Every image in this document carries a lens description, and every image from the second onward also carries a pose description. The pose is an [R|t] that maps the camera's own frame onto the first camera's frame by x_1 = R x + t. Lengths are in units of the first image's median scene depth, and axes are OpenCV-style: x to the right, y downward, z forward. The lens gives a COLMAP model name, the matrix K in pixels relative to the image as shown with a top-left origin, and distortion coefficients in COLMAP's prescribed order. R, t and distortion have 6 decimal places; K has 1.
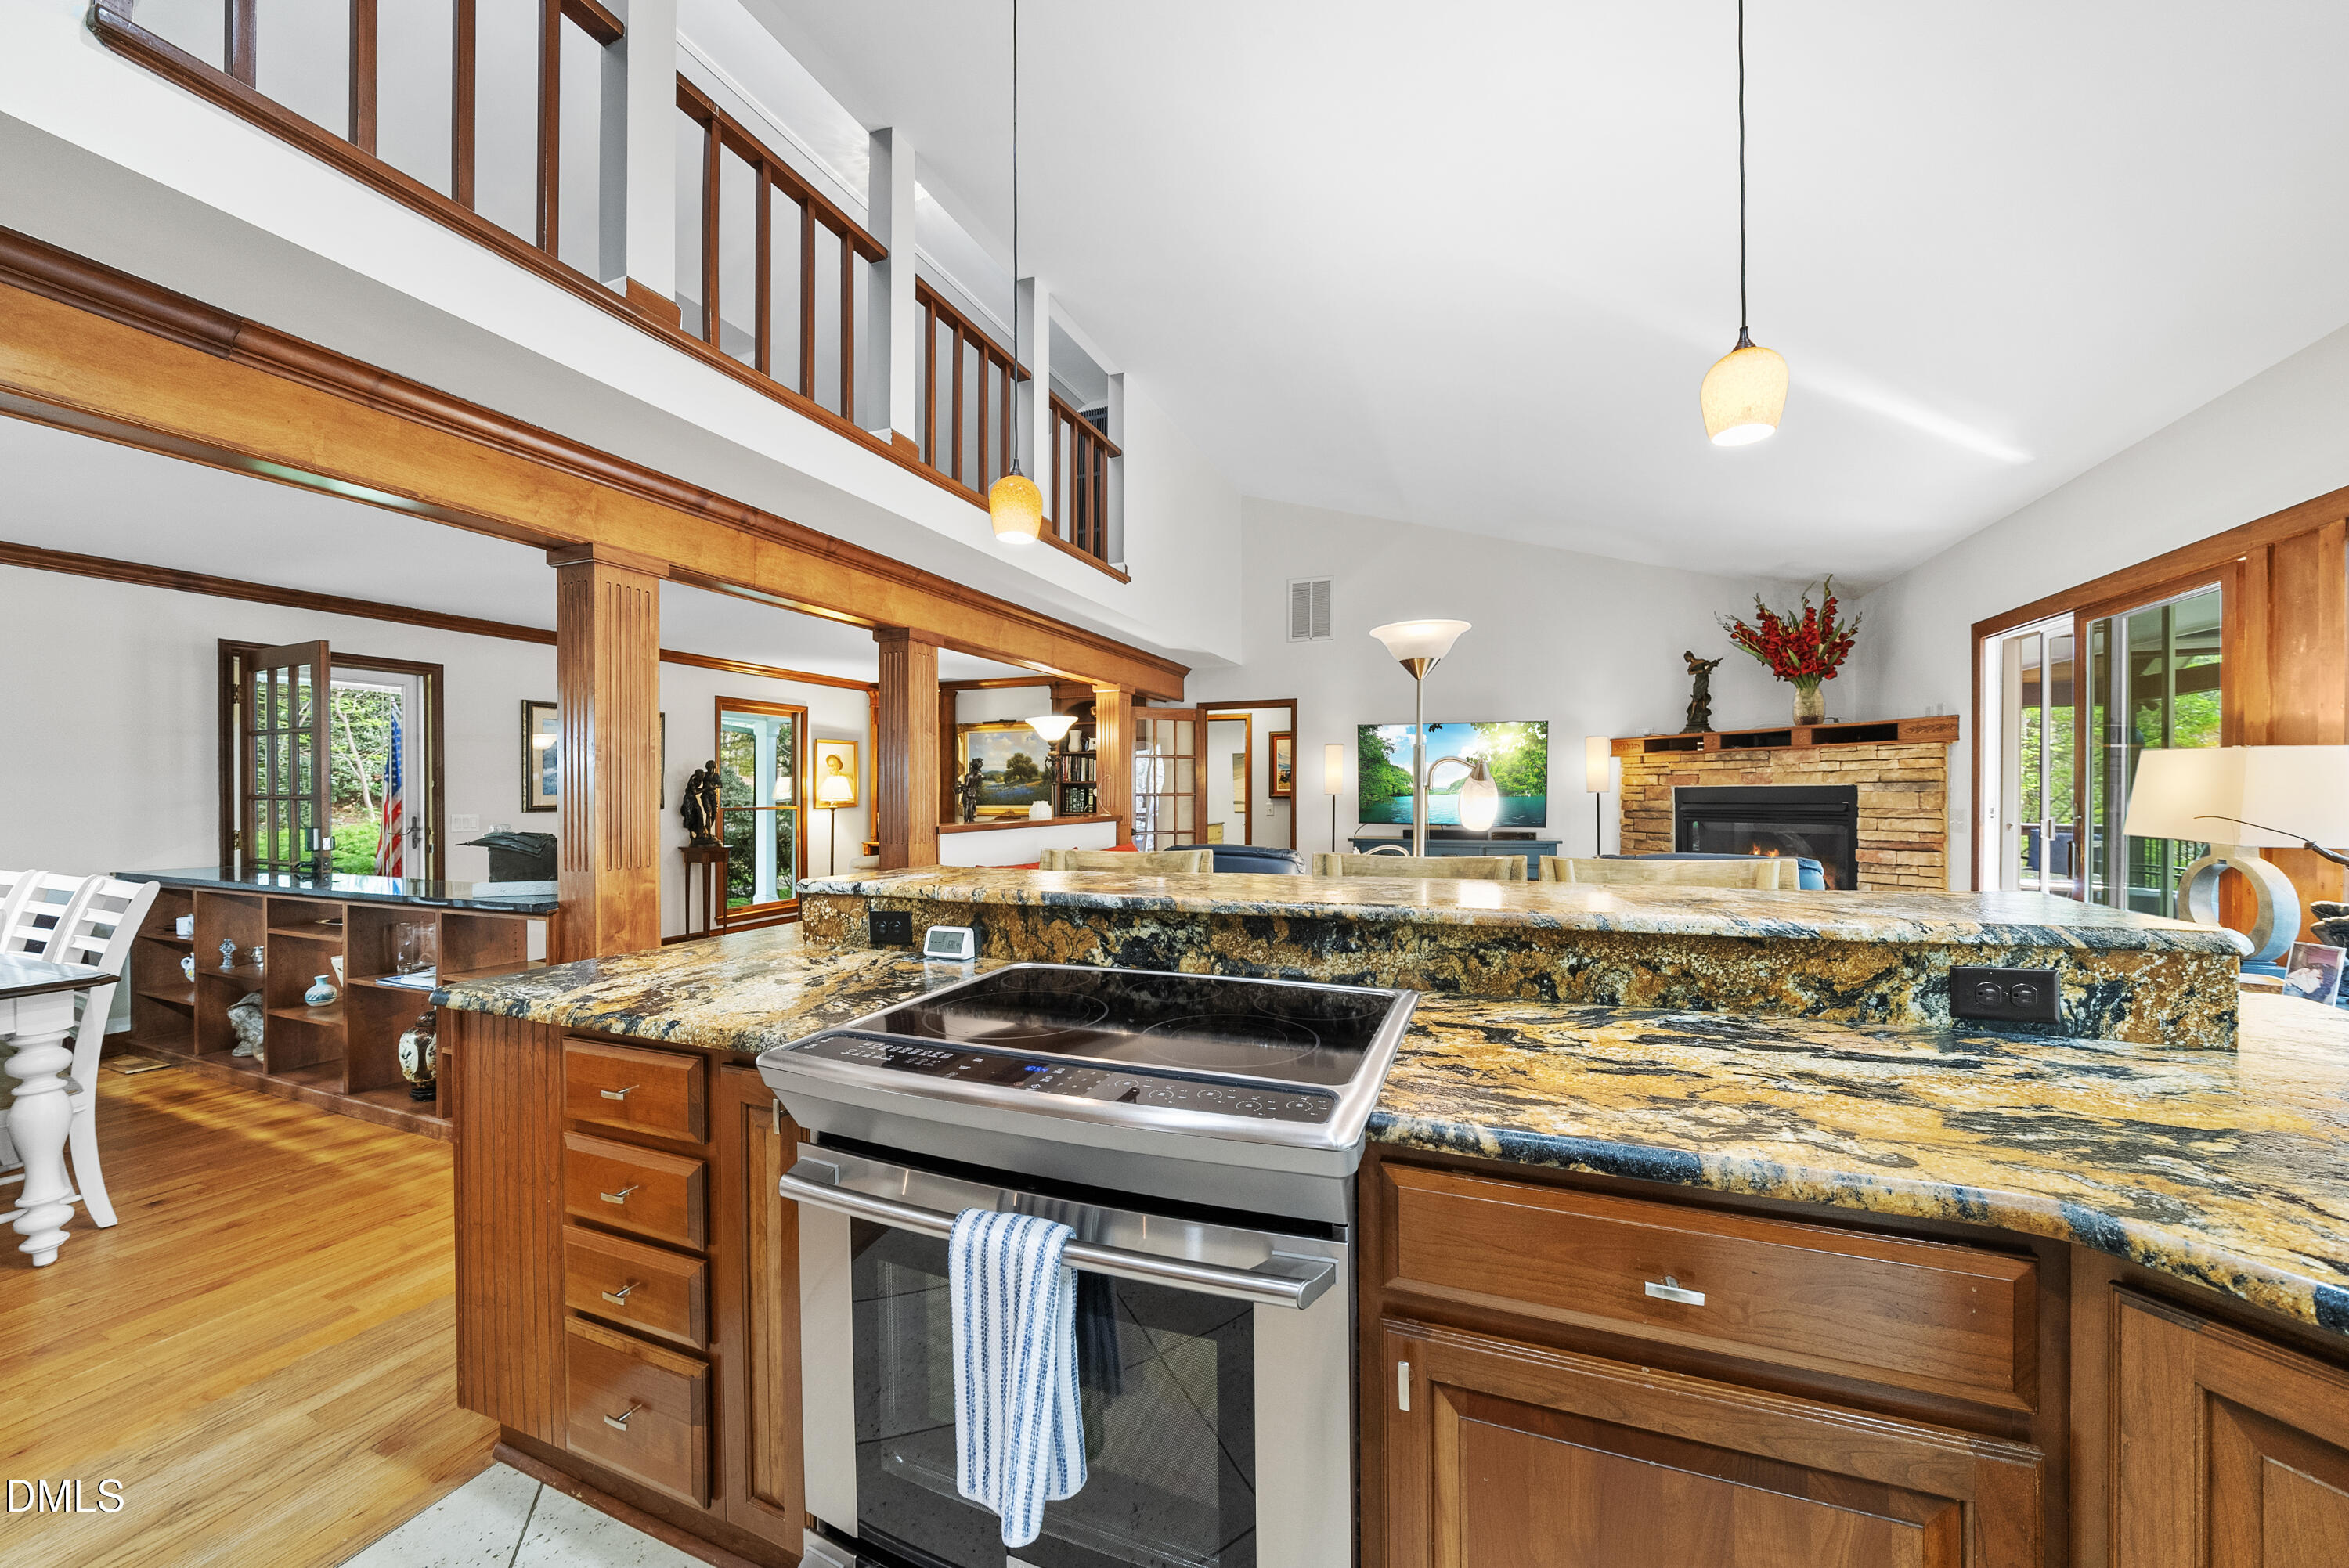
lens RADIAL K [[849.0, 0, 1167.8], [0, 849.0, 789.3], [0, 0, 1]] dist [-0.005911, -0.000045]
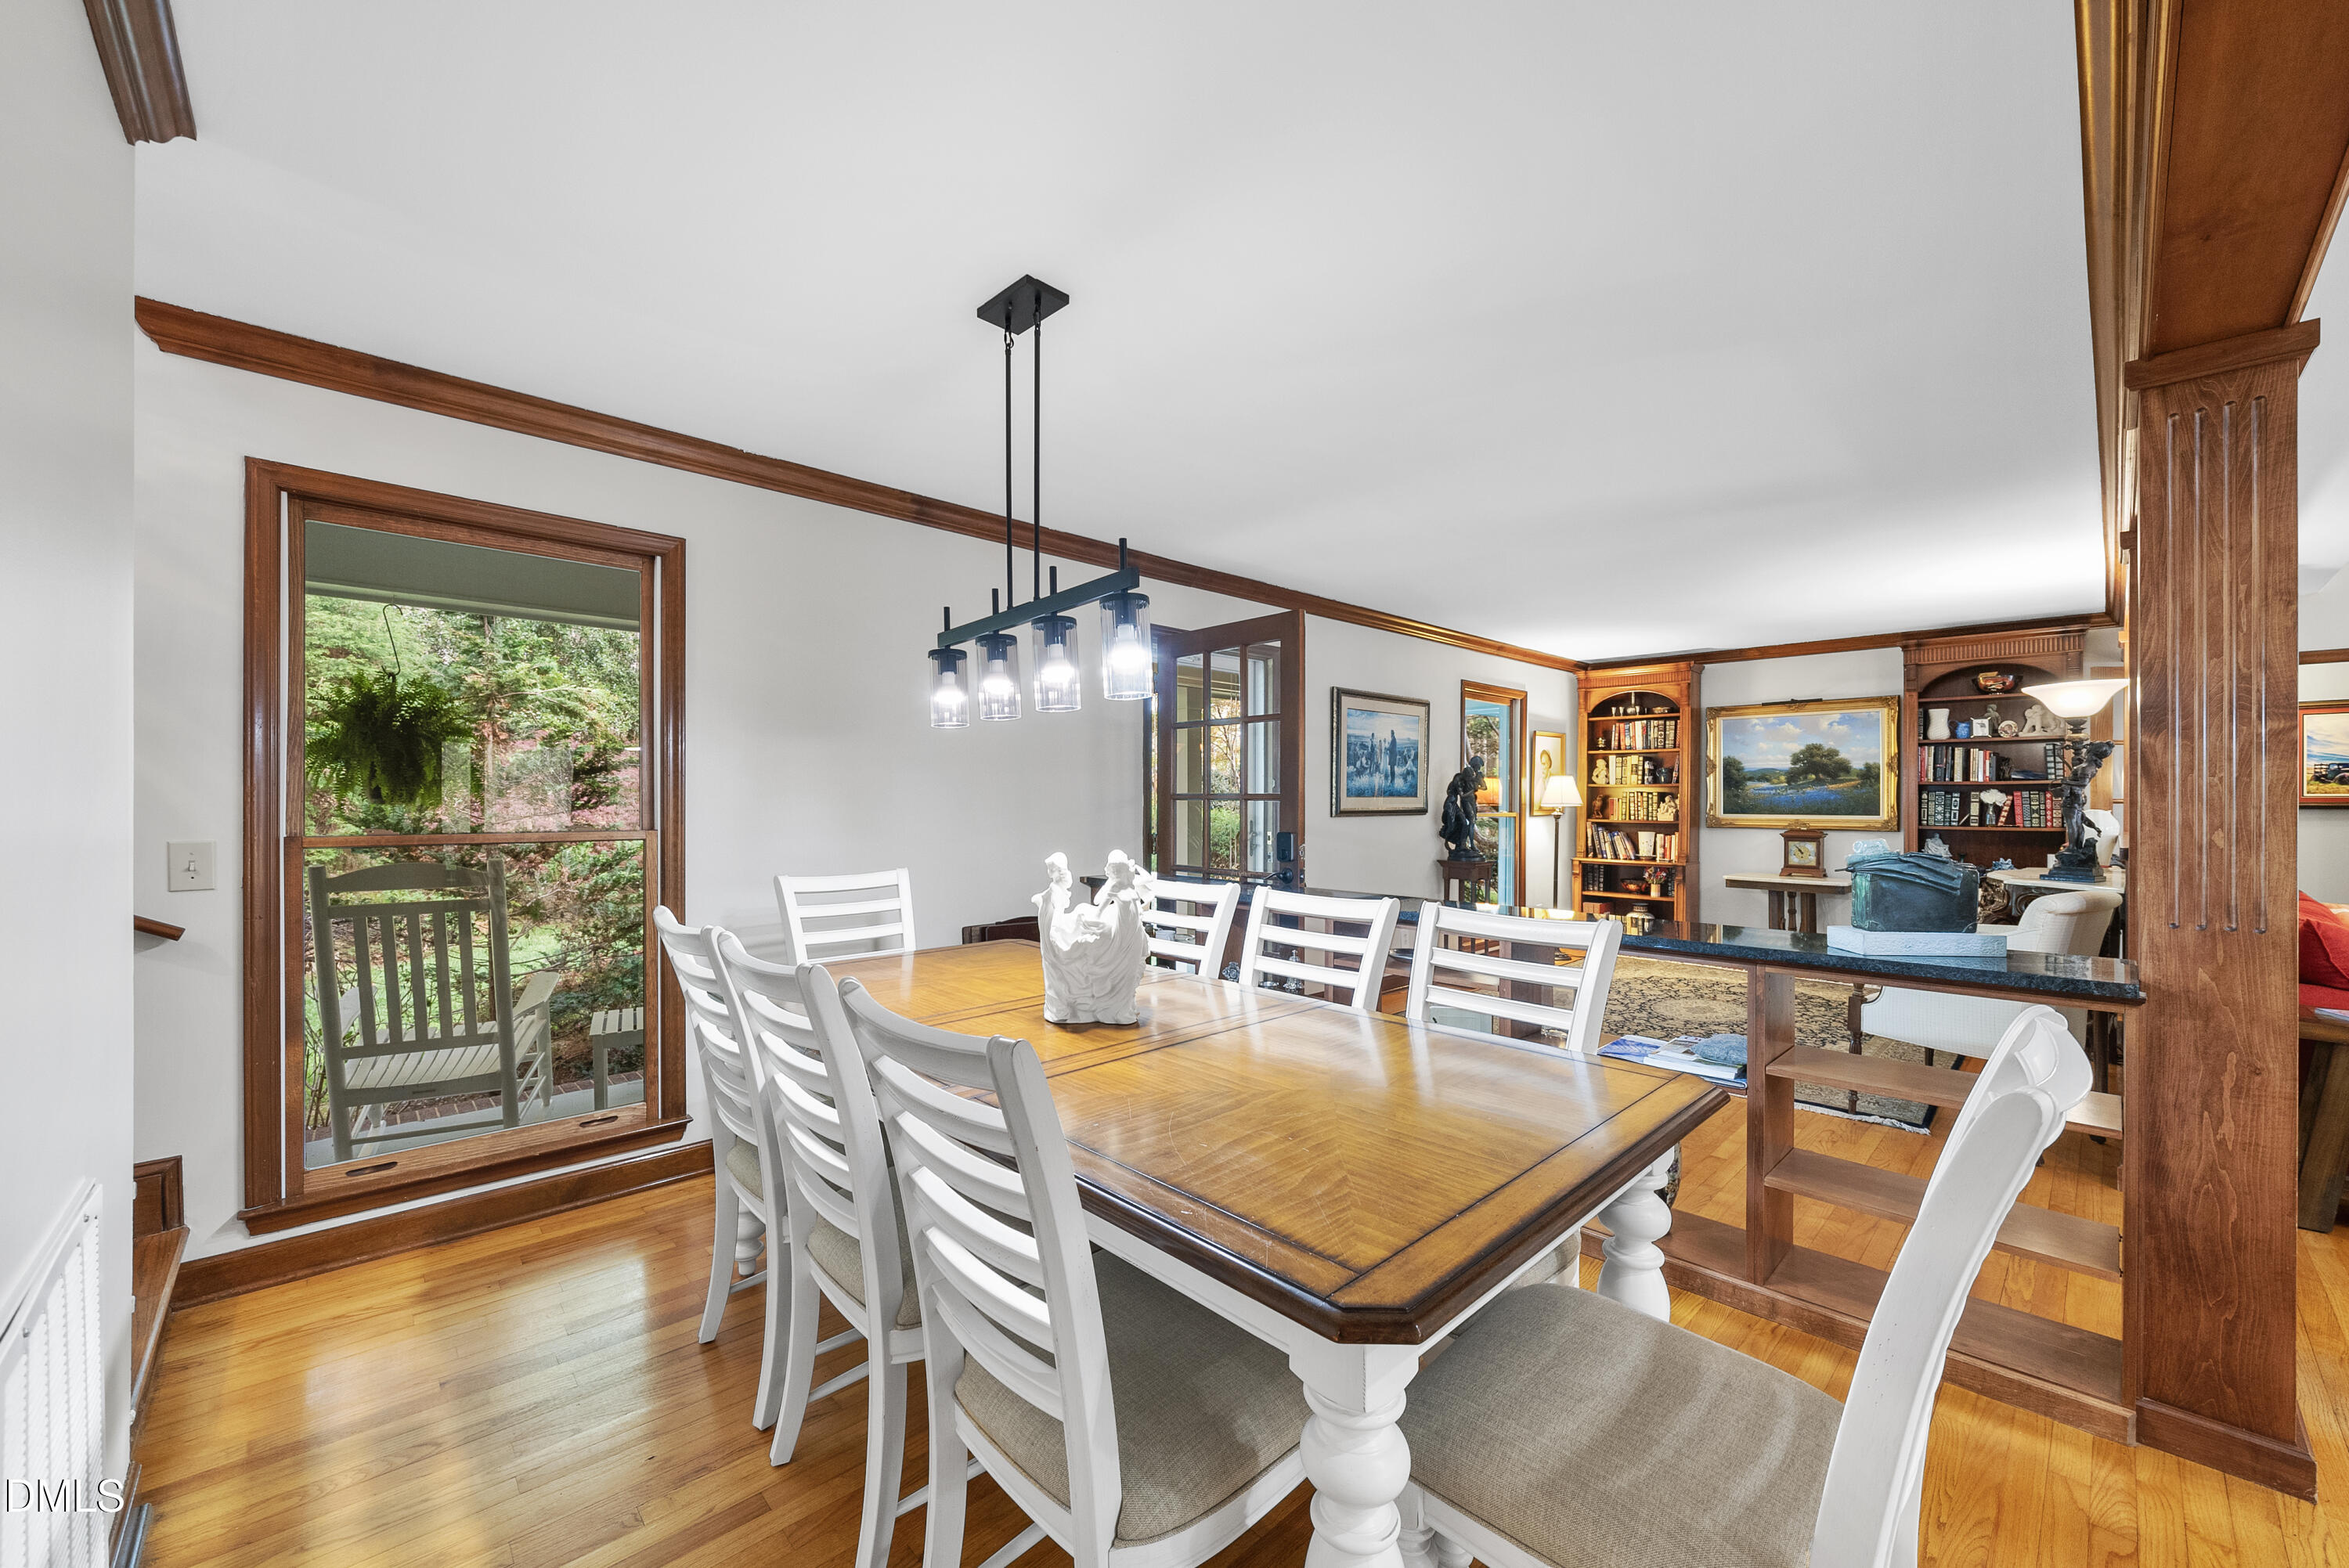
lens RADIAL K [[904.3, 0, 1174.2], [0, 904.3, 796.5], [0, 0, 1]] dist [-0.000460, -0.000082]
pose [[0.914660, 0.004380, -0.404199, -0.494964], [-0.004005, 0.999990, 0.001772, 0.004986], [0.404203, -0.000002, 0.914669, 0.083282]]
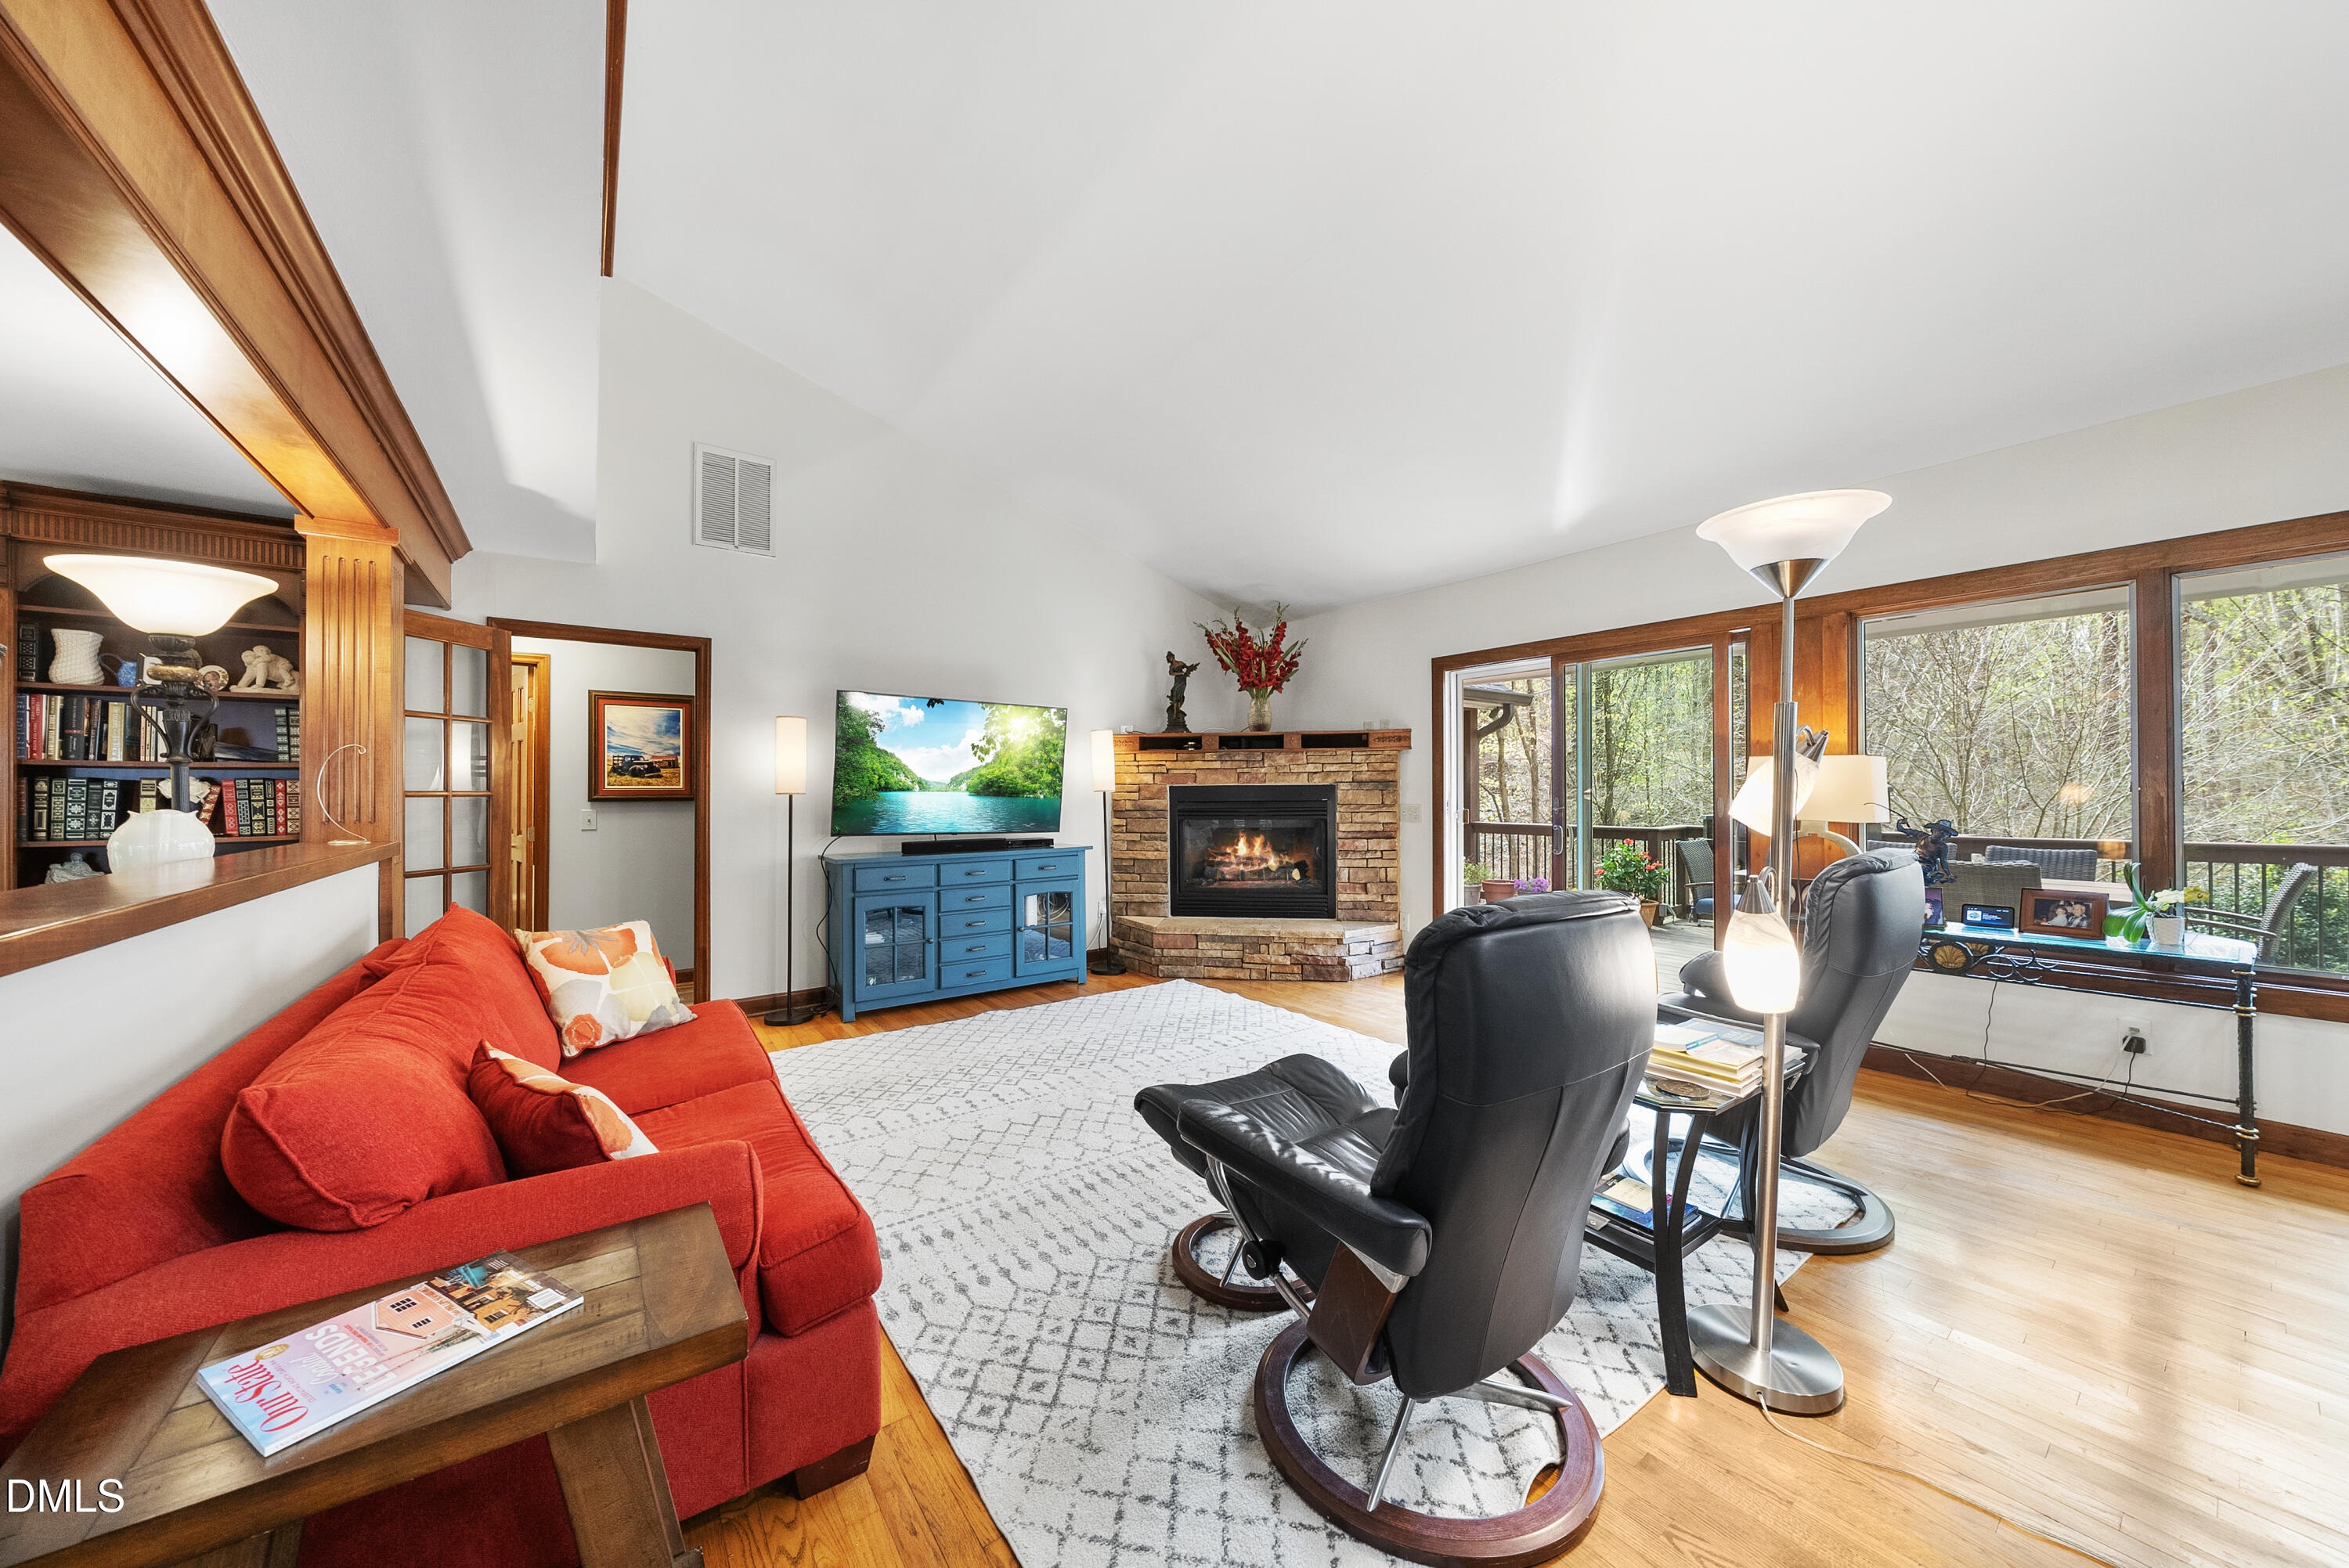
lens RADIAL K [[813.2, 0, 1179.8], [0, 813.2, 784.9], [0, 0, 1]] dist [-0.008311, 0.000702]
pose [[0.520845, 0.010846, 0.853582, -0.205556], [-0.000417, 0.999922, -0.012451, 0.007748], [-0.853651, 0.006129, 0.520809, 0.482497]]
